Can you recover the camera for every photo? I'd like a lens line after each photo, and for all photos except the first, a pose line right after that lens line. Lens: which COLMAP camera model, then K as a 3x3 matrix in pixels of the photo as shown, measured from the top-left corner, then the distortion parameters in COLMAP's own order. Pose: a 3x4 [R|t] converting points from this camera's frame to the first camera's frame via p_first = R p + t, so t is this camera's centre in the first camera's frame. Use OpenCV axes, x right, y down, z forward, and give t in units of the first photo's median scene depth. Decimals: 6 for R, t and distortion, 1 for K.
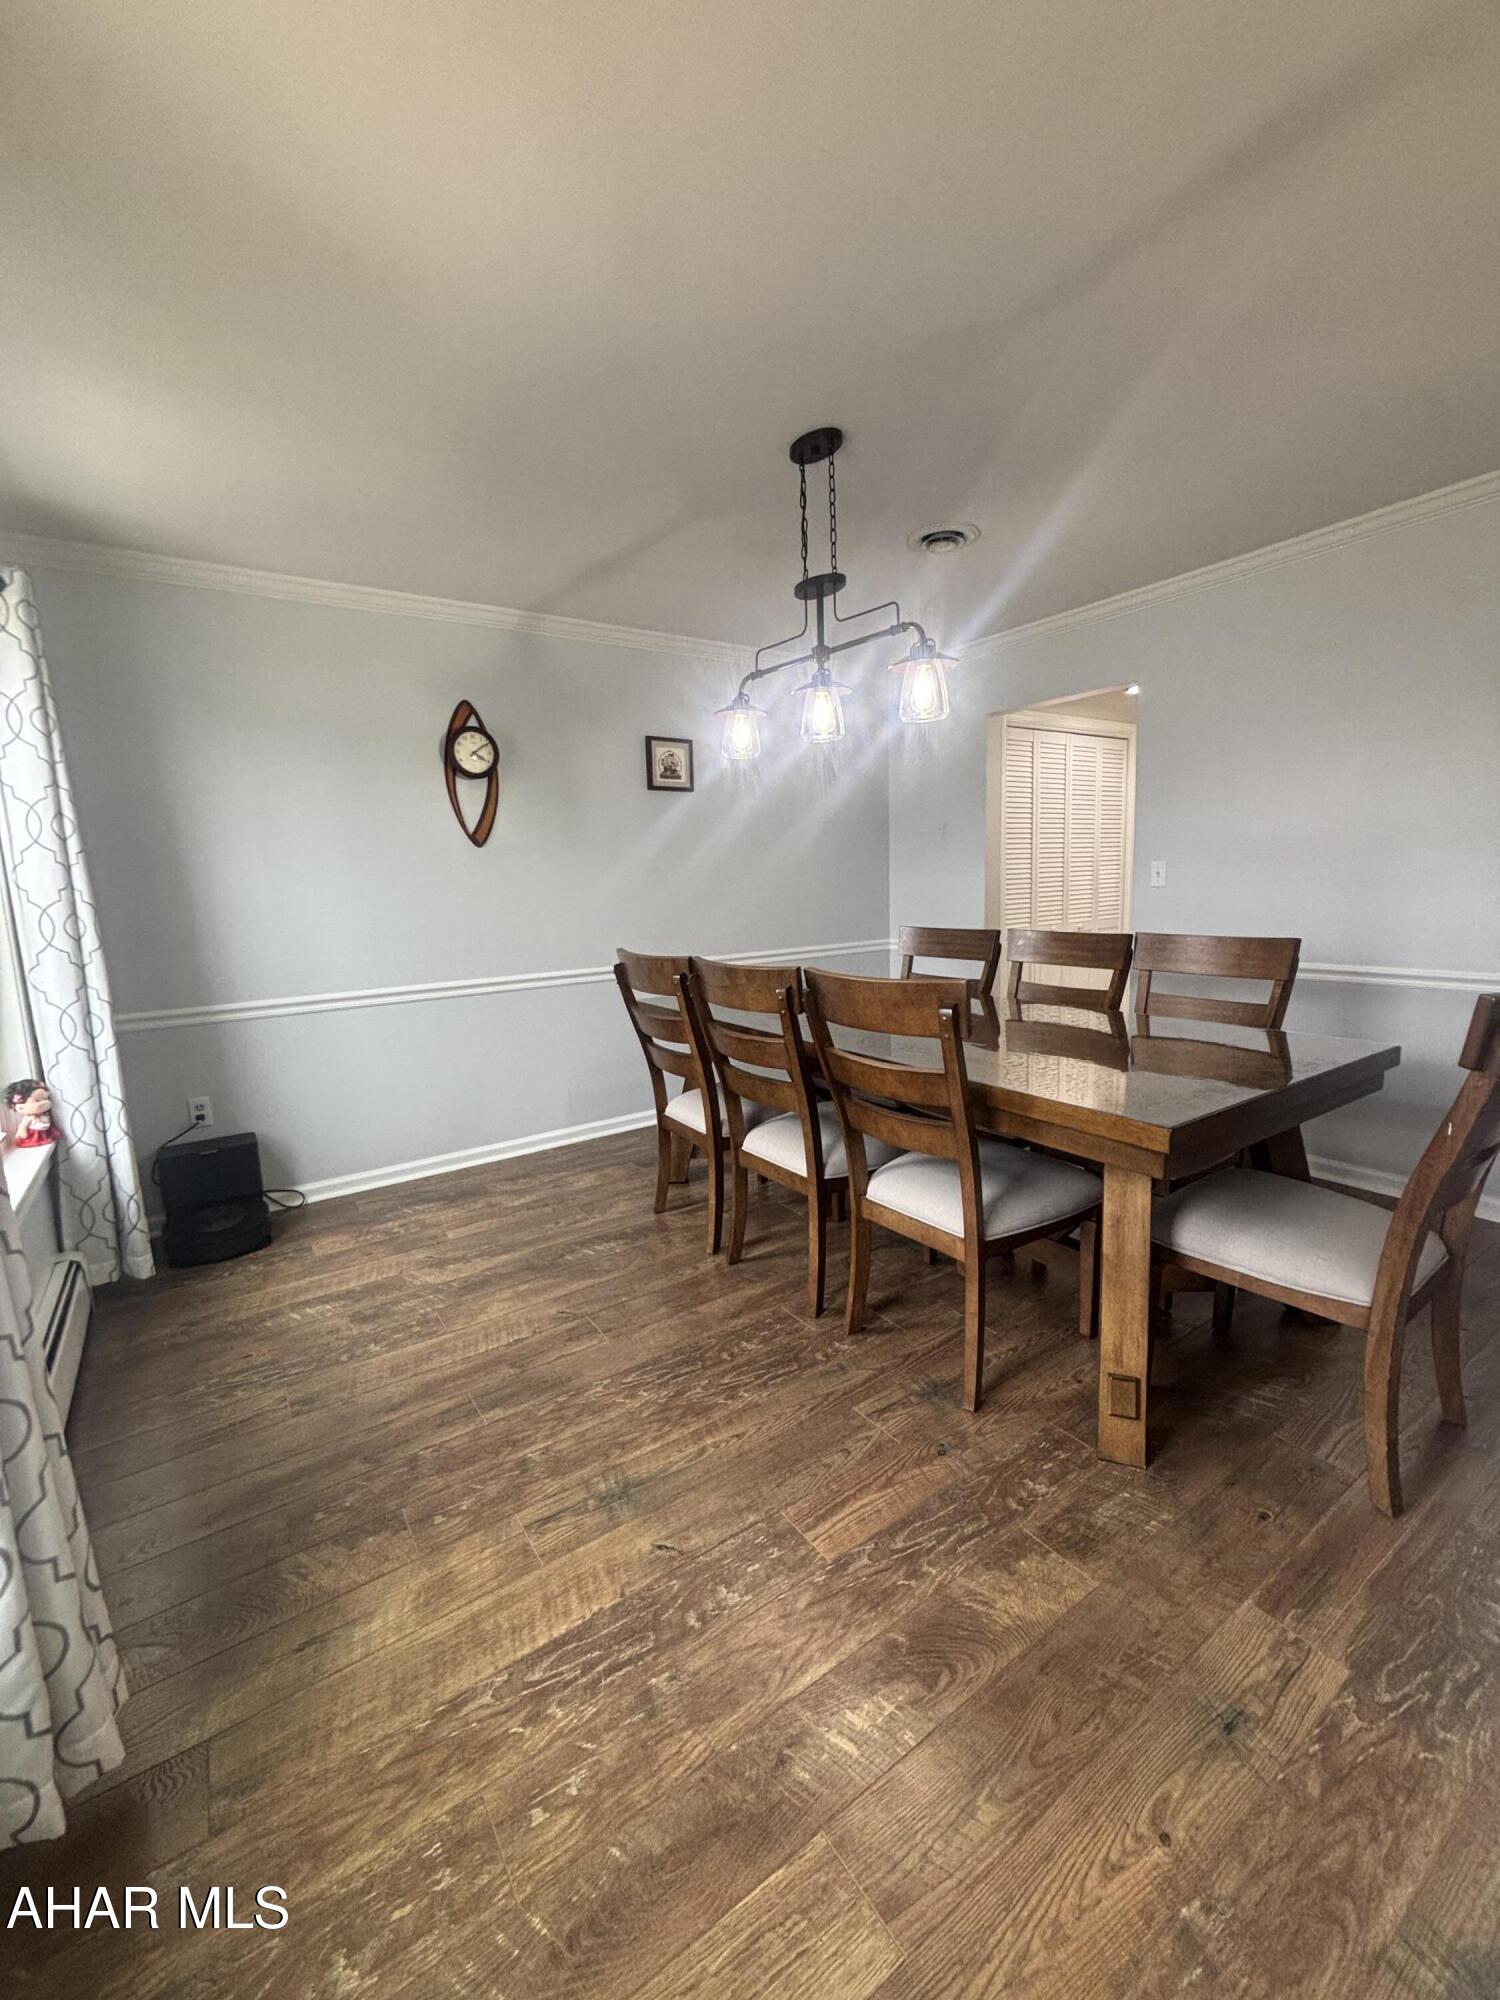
lens RADIAL K [[811.3, 0, 748.1], [0, 811.3, 998.9], [0, 0, 1]] dist [0.000325, 0.000109]
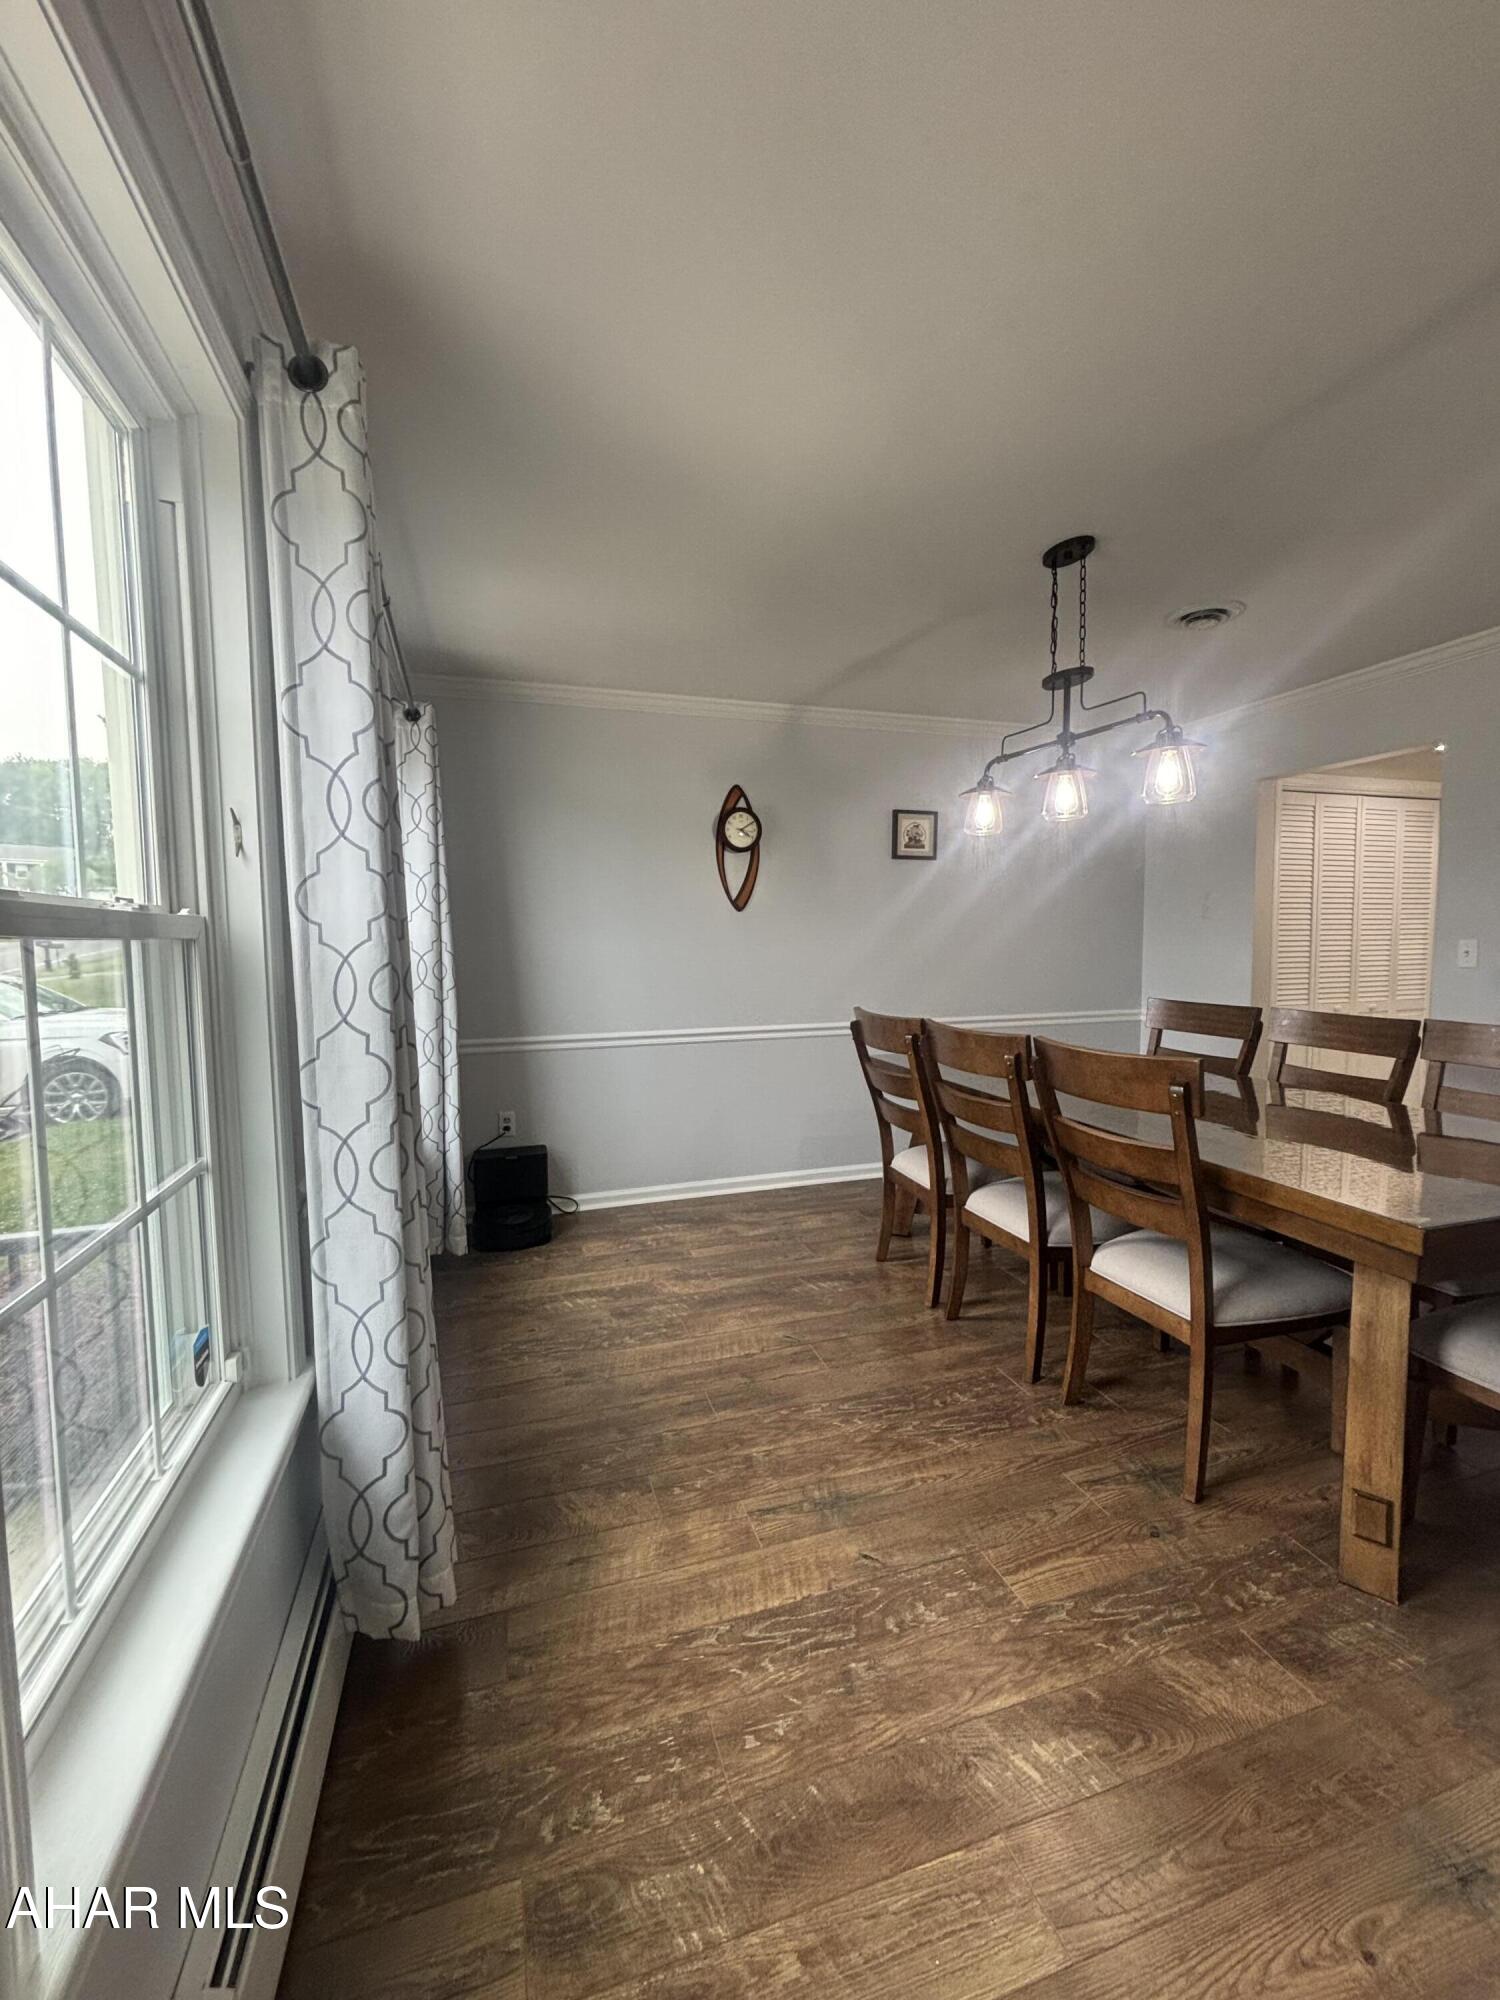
lens RADIAL K [[811.3, 0, 748.1], [0, 811.3, 998.9], [0, 0, 1]] dist [0.000325, 0.000109]
pose [[0.957462, 0.047261, -0.284663, 0.012872], [-0.066478, 0.996088, -0.058223, -0.001623], [0.280798, 0.074670, 0.956858, -0.120614]]
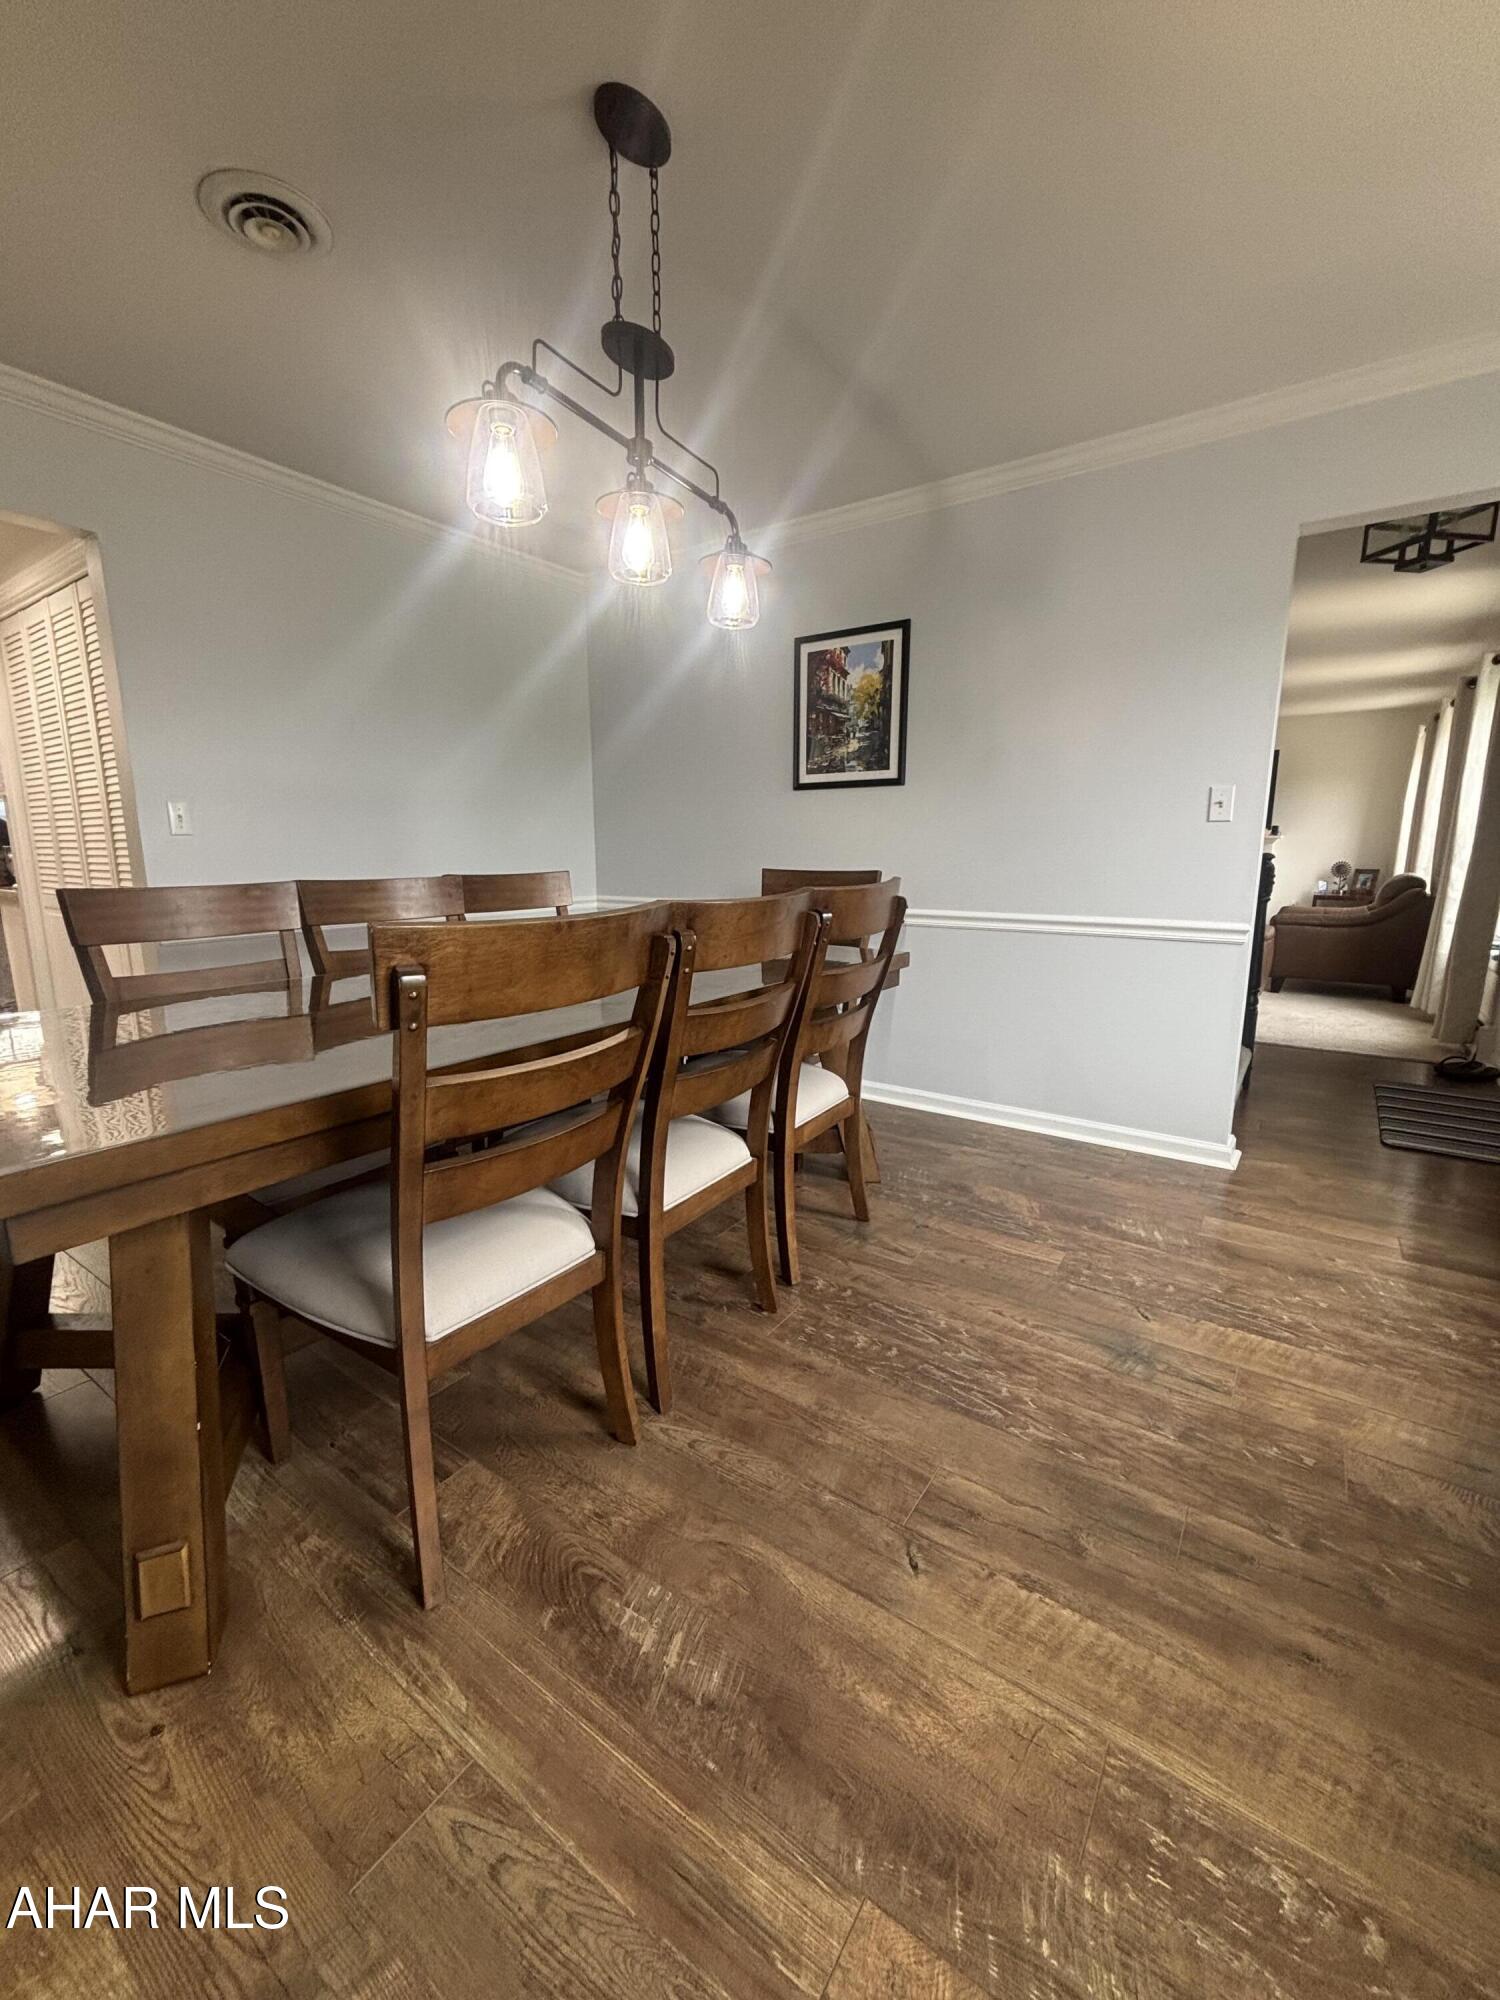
lens RADIAL K [[817.4, 0, 759.8], [0, 817.4, 996.2], [0, 0, 1]] dist [-0.014786, 0.006712]
pose [[-0.362516, -0.130359, 0.922816, -0.780406], [0.155702, 0.967782, 0.197876, -0.109644], [-0.918879, 0.215417, -0.330539, 1.472963]]
